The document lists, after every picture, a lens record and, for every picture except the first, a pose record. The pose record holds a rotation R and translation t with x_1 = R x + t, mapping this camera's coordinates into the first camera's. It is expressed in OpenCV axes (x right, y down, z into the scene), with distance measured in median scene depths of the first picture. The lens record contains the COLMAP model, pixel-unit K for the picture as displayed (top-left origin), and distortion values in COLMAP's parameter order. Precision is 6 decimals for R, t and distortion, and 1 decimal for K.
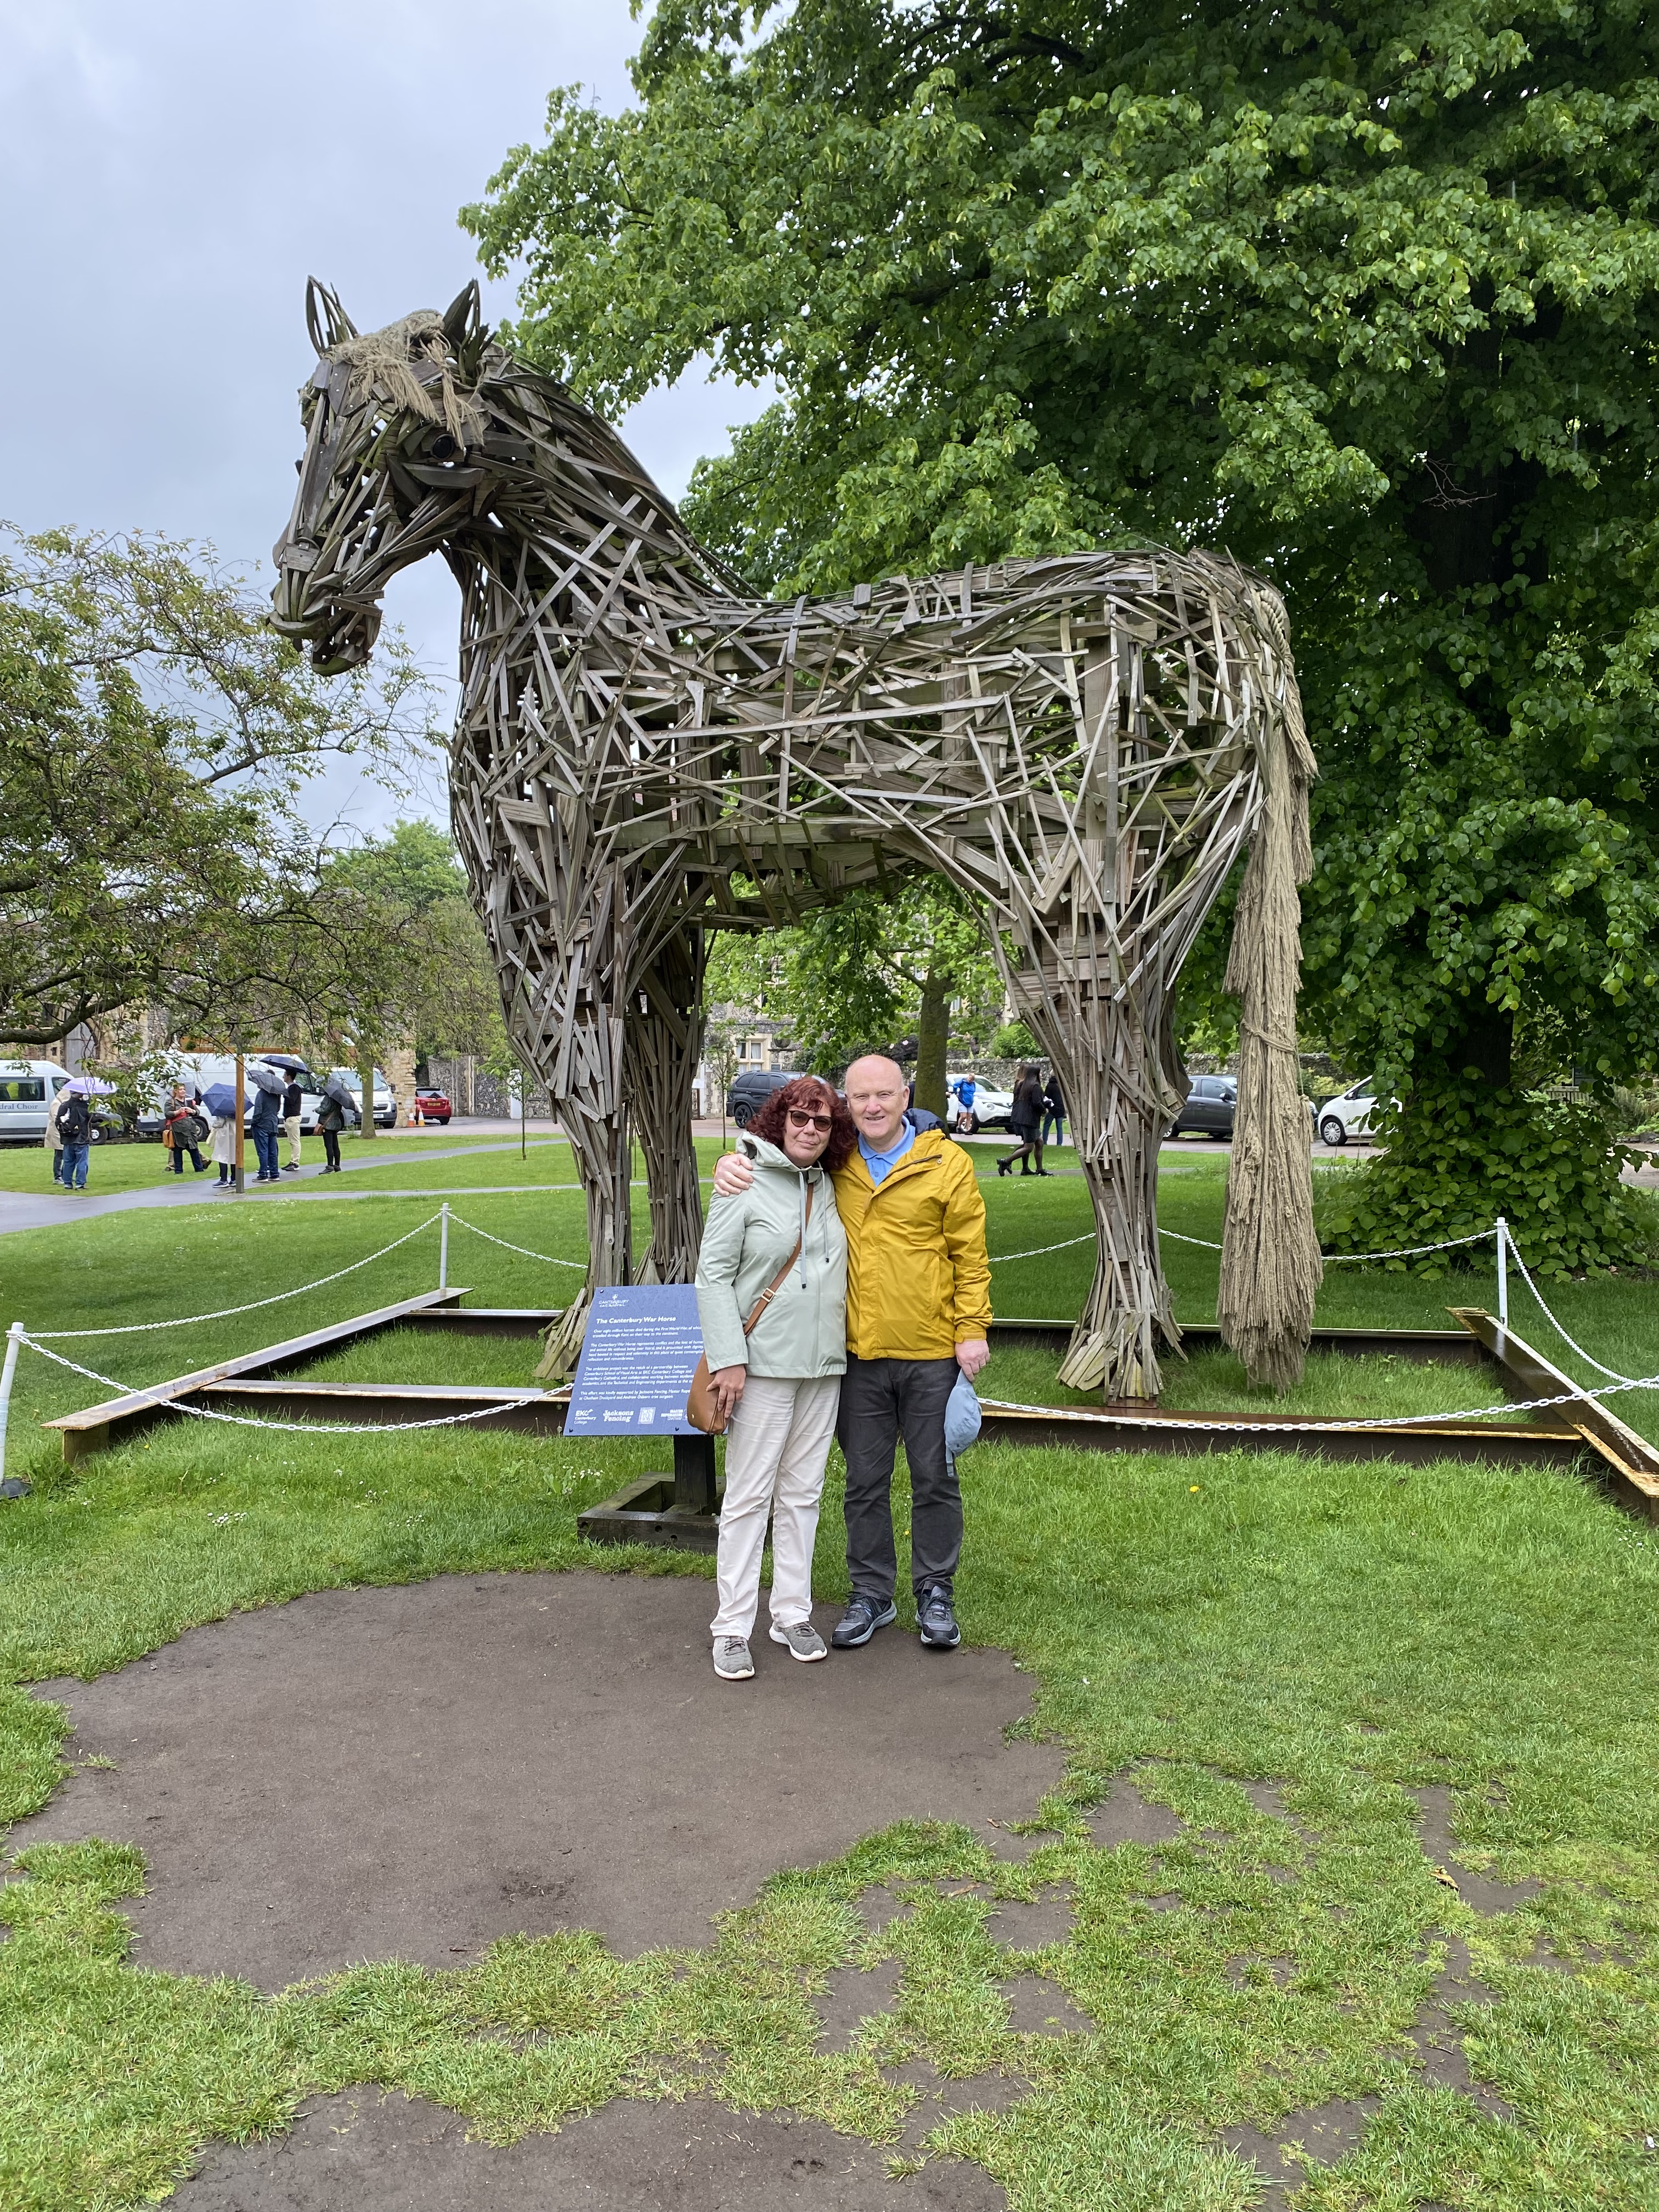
lens RADIAL K [[1676.3, 0, 835.4], [0, 1676.3, 1047.6], [0, 0, 1]] dist [0.134728, -0.309096]
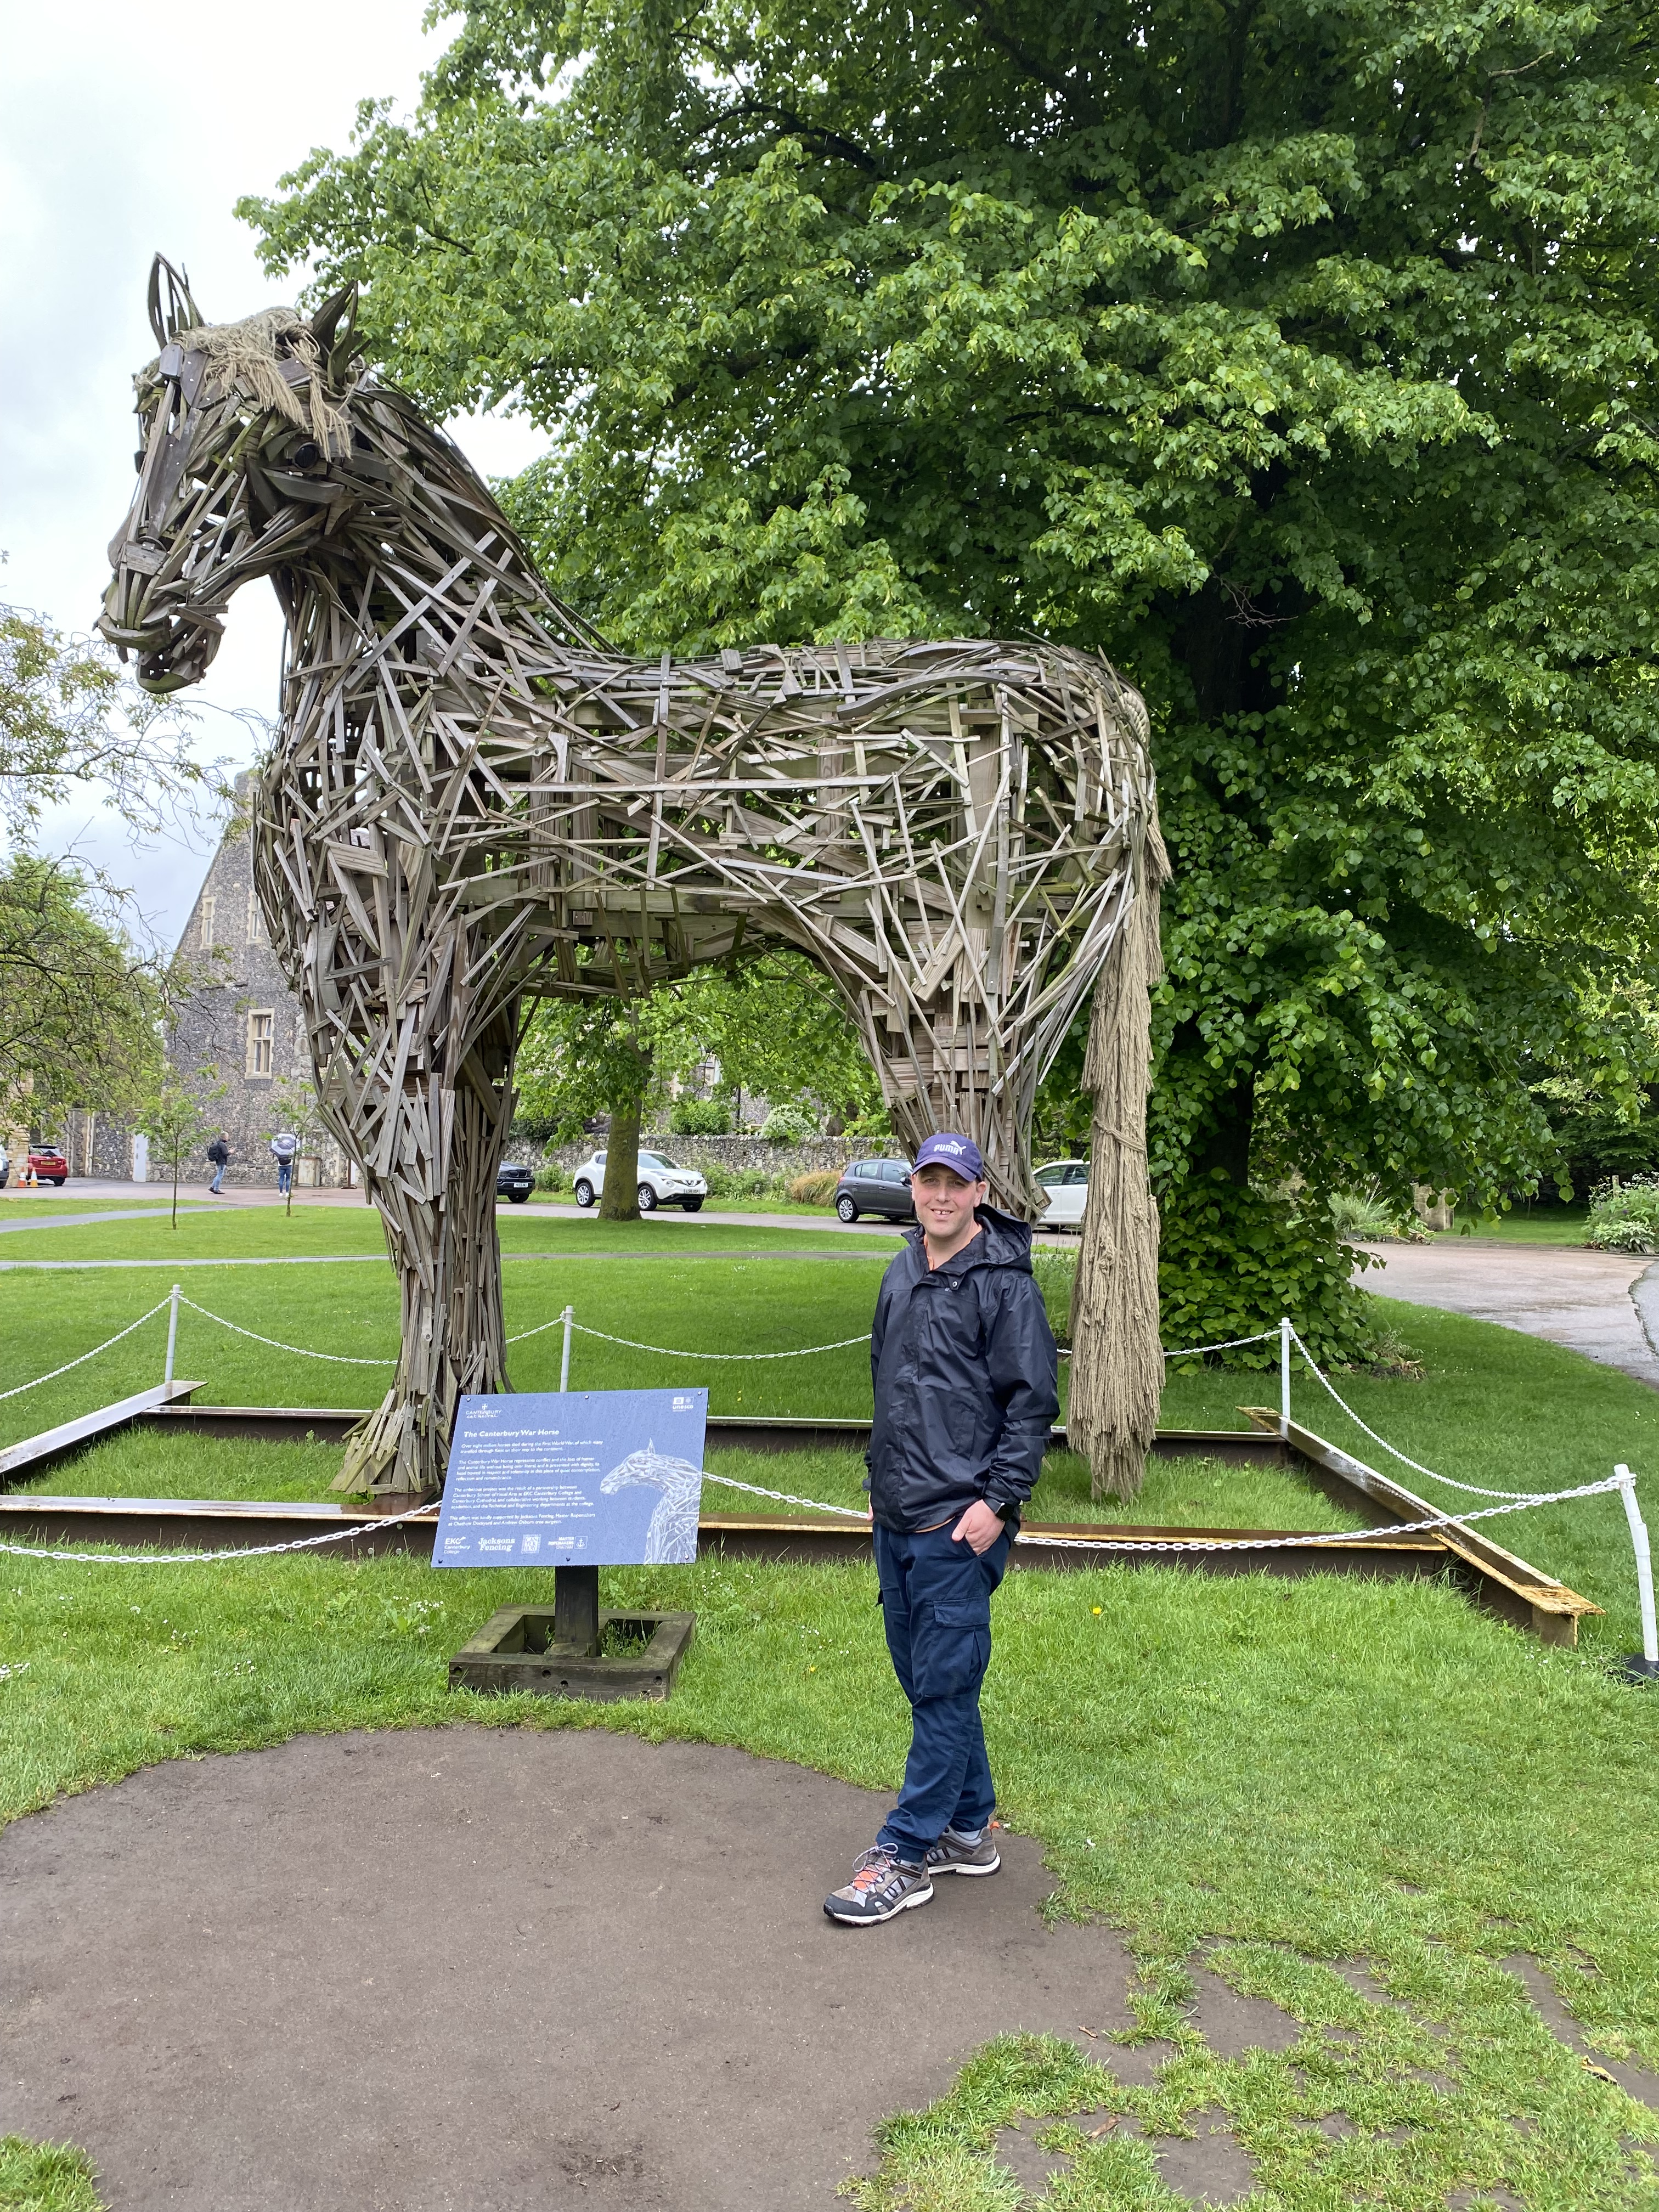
lens RADIAL K [[1675.4, 0, 832.4], [0, 1675.4, 1036.0], [0, 0, 1]] dist [0.088282, -0.120437]
pose [[0.978230, 0.047830, 0.201938, -0.116809], [-0.037404, 0.997778, -0.055132, -0.004125], [-0.204126, 0.046379, 0.977845, 0.065080]]
